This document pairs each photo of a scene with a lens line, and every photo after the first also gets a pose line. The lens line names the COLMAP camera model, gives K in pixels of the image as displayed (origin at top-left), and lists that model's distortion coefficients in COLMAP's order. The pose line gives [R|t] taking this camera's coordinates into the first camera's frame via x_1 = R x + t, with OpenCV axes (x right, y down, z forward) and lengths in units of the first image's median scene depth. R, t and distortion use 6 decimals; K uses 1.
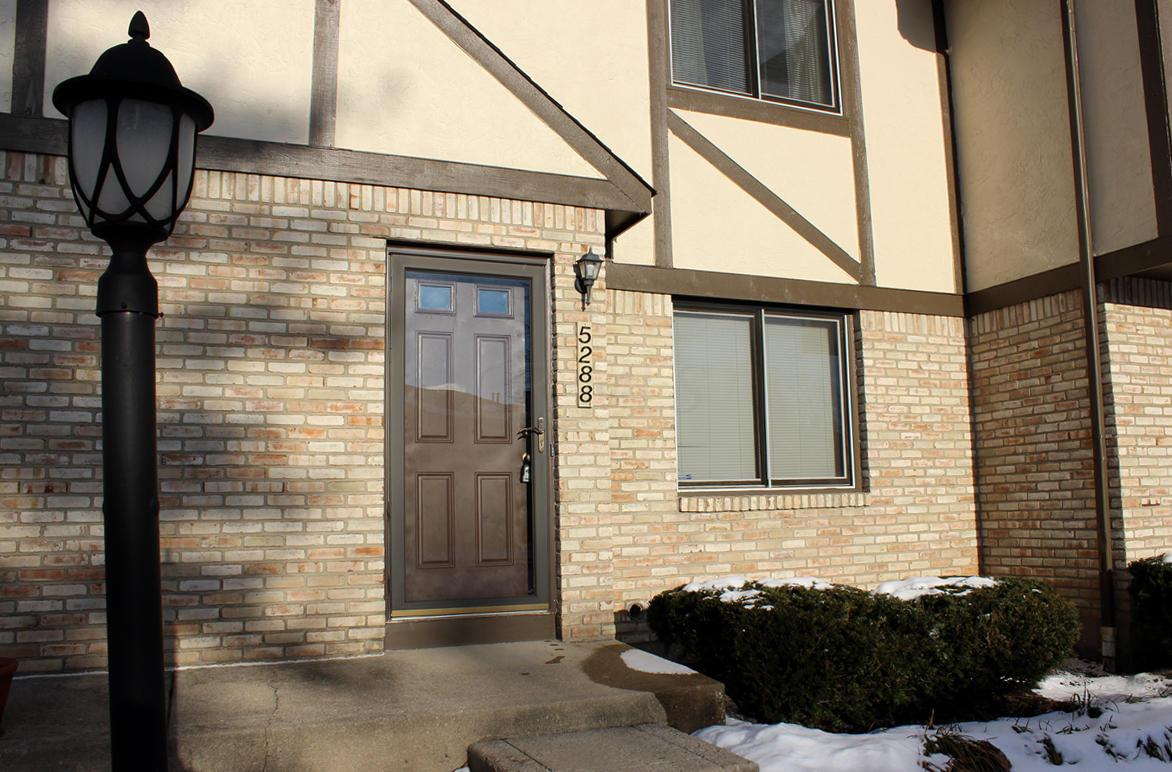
lens RADIAL K [[957.9, 0, 621.0], [0, 957.9, 386.8], [0, 0, 1]] dist [-0.216407, 0.001039]
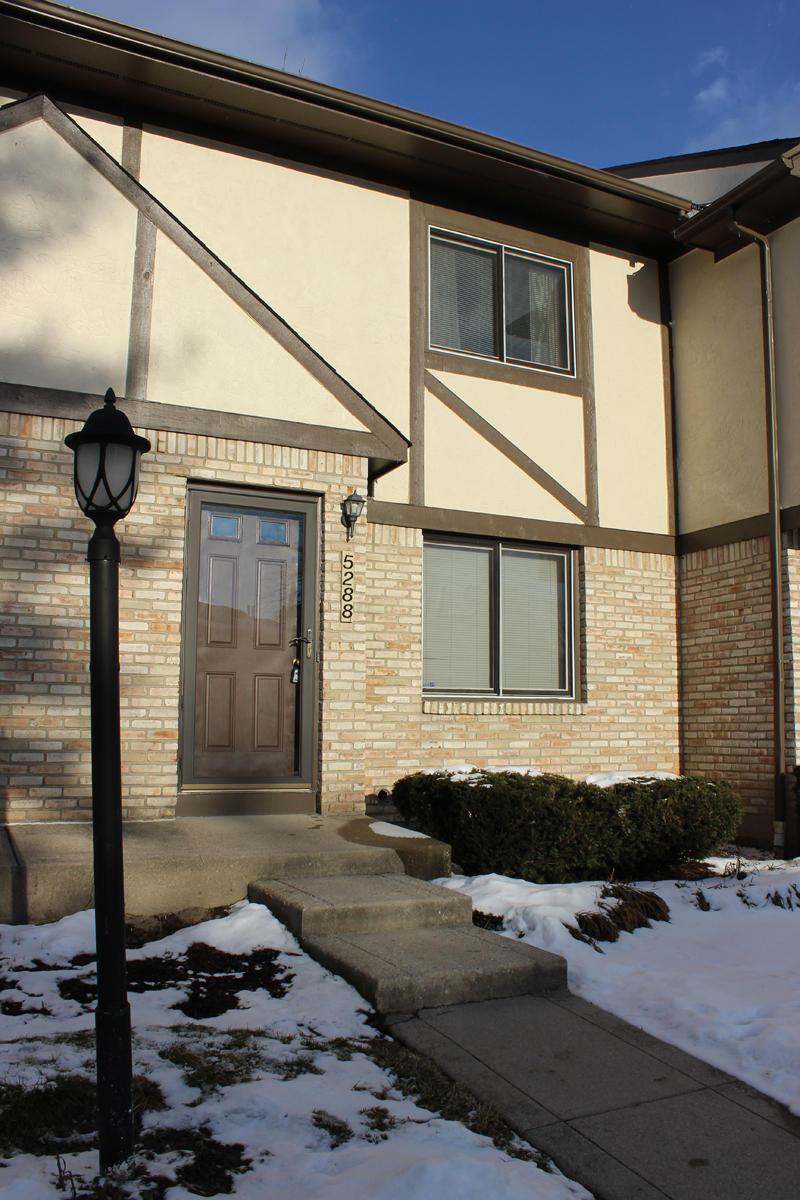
lens RADIAL K [[1007.3, 0, 400.0], [0, 1007.3, 600.0], [0, 0, 1]] dist [-0.159303, 0.155530]
pose [[0.999205, 0.033090, 0.022254, 0.000816], [-0.033005, 0.999447, -0.004157, -0.003632], [-0.022379, 0.003419, 0.999744, -0.282528]]
